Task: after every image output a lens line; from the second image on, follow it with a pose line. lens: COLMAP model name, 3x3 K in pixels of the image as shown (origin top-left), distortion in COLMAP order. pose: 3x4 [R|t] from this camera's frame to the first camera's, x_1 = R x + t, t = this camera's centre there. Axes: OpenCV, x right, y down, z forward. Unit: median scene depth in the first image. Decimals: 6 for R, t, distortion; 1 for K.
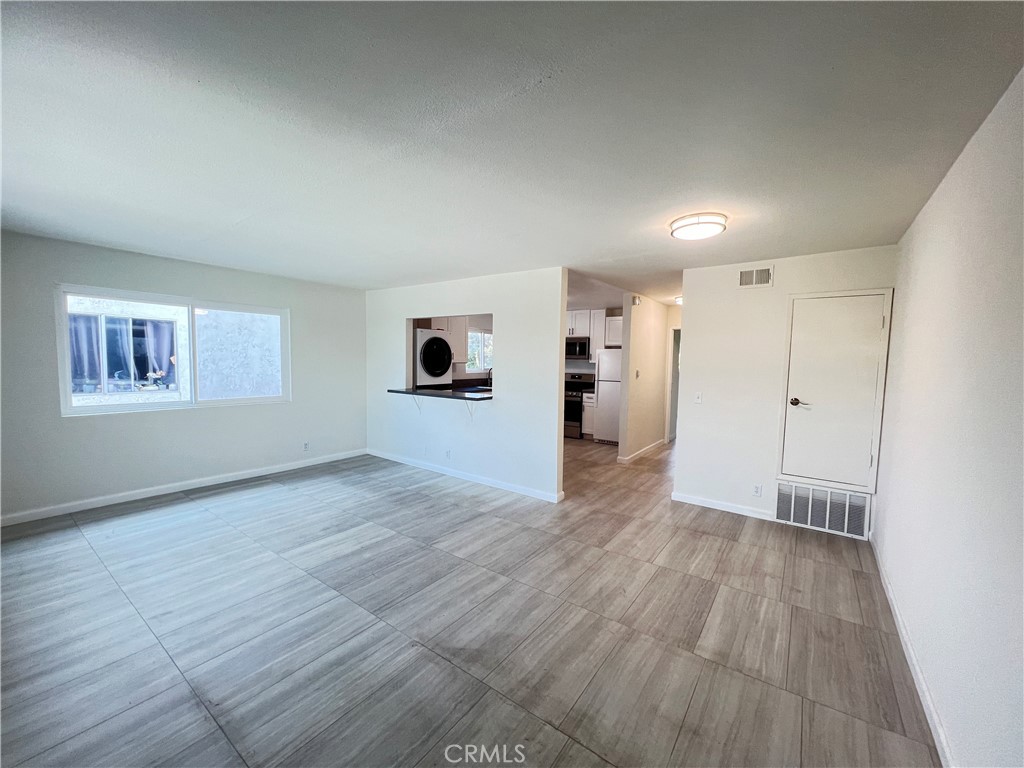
lens RADIAL K [[408.3, 0, 512.6], [0, 408.3, 387.3], [0, 0, 1]] dist [-0.001721, 0.000141]
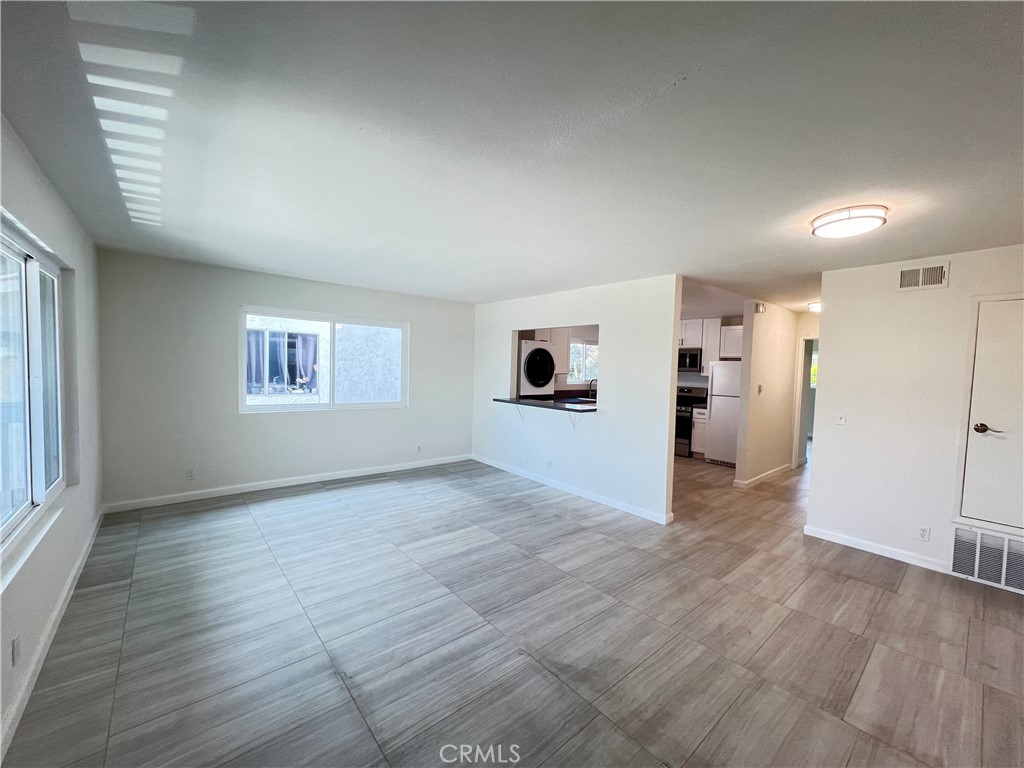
lens RADIAL K [[408.3, 0, 512.6], [0, 408.3, 387.3], [0, 0, 1]] dist [-0.001721, 0.000141]
pose [[0.972283, 0.021938, -0.232777, -0.022870], [-0.028107, 0.999335, -0.023219, -0.000304], [0.232113, 0.029118, 0.972253, -0.001909]]
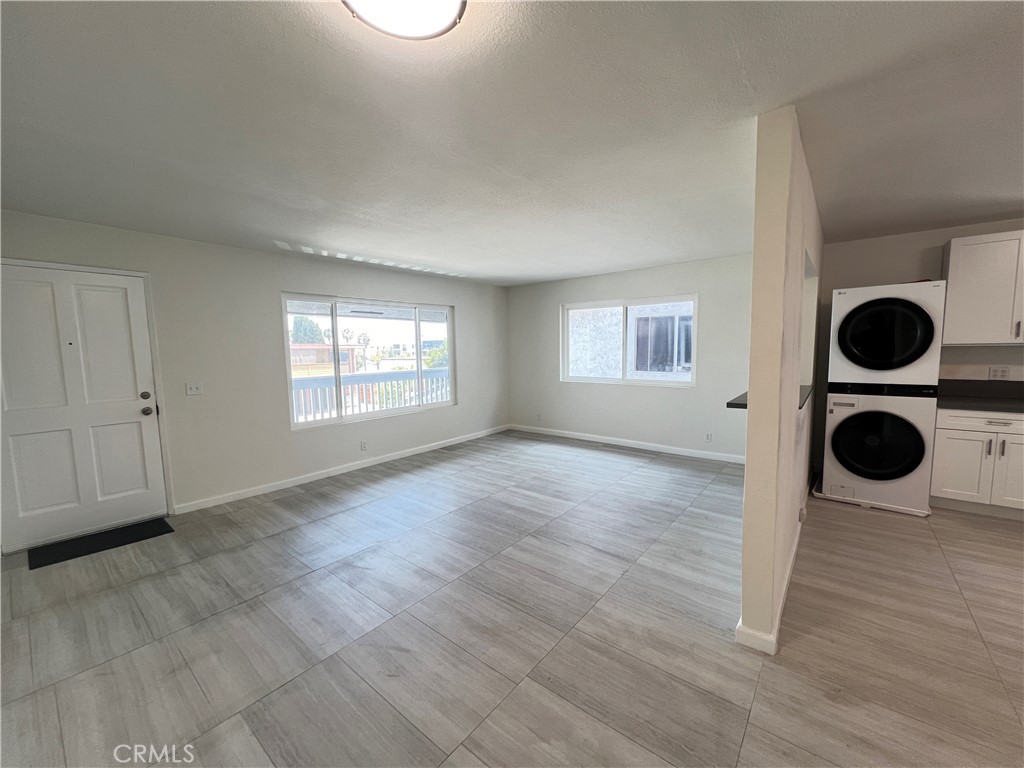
lens RADIAL K [[408.3, 0, 512.6], [0, 408.3, 387.3], [0, 0, 1]] dist [-0.001721, 0.000141]
pose [[-0.051993, 0.081154, -0.995344, 0.613889], [-0.053478, 0.995036, 0.083923, -0.034659], [0.997215, 0.057592, -0.047395, 0.818171]]
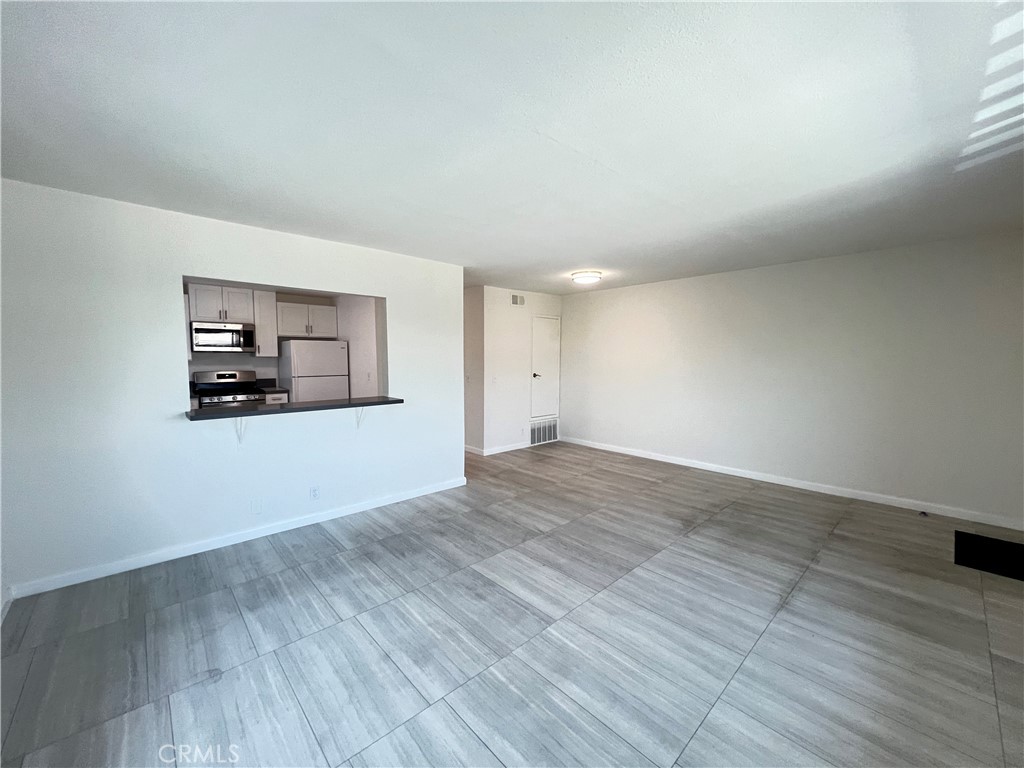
lens RADIAL K [[408.3, 0, 512.6], [0, 408.3, 387.3], [0, 0, 1]] dist [-0.001721, 0.000141]
pose [[0.191480, -0.092492, 0.977129, -0.990861], [0.071385, 0.994226, 0.080122, -0.056808], [-0.978897, 0.054411, 0.196977, 0.708886]]
